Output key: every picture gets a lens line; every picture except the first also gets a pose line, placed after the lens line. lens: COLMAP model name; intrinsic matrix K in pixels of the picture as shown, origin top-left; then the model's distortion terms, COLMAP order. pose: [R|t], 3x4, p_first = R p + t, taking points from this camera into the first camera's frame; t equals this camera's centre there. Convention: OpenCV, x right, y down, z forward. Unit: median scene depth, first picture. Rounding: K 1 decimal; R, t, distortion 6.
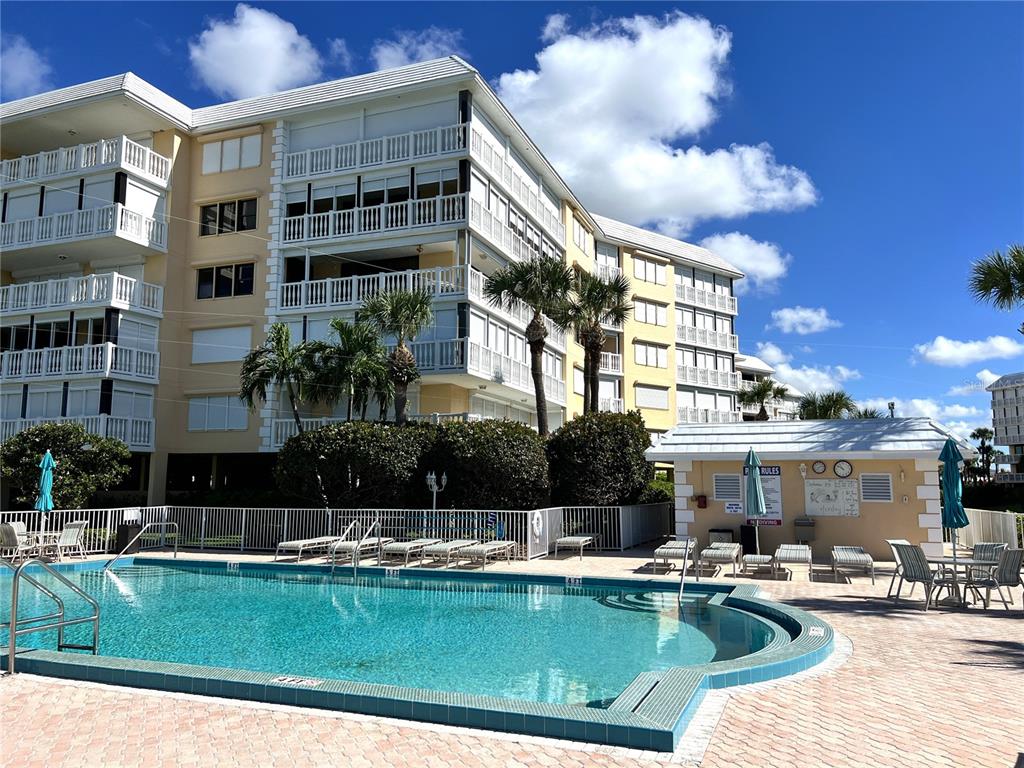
lens RADIAL K [[767.3, 0, 518.6], [0, 767.3, 405.8], [0, 0, 1]] dist [0.049888, -0.008292]
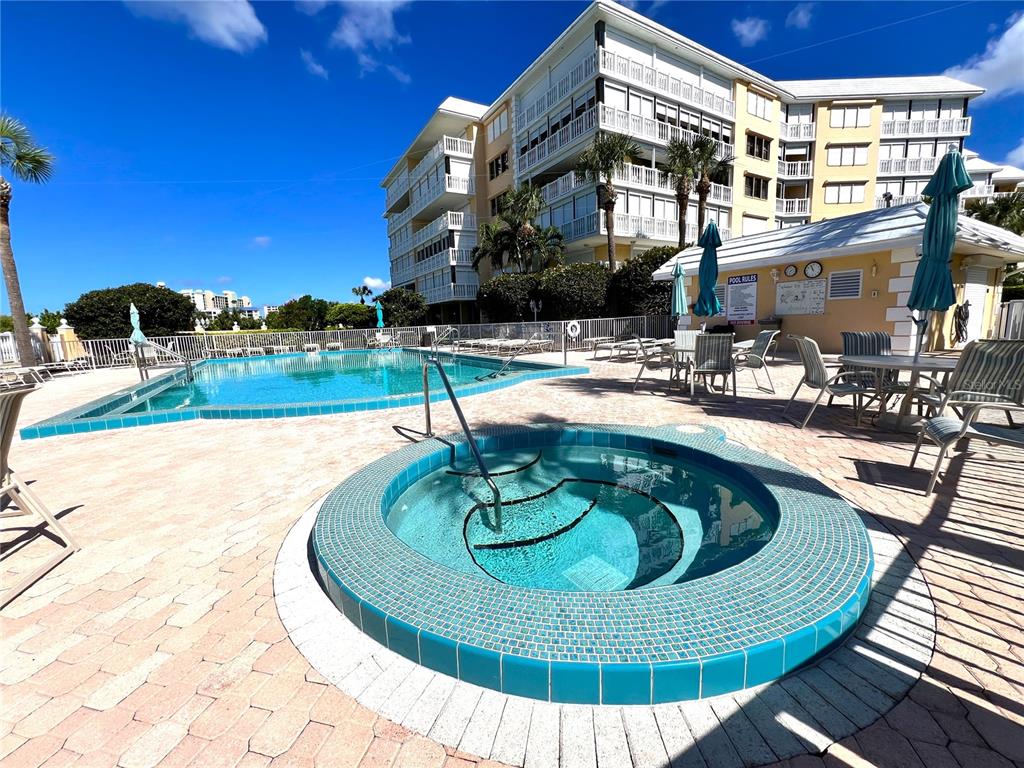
lens RADIAL K [[412.5, 0, 513.4], [0, 412.5, 387.3], [0, 0, 1]] dist [-0.002693, 0.000155]
pose [[0.781069, 0.062462, -0.621313, 0.295750], [0.105357, 0.967538, 0.229716, 0.041318], [0.615493, -0.244883, 0.749133, 0.177282]]
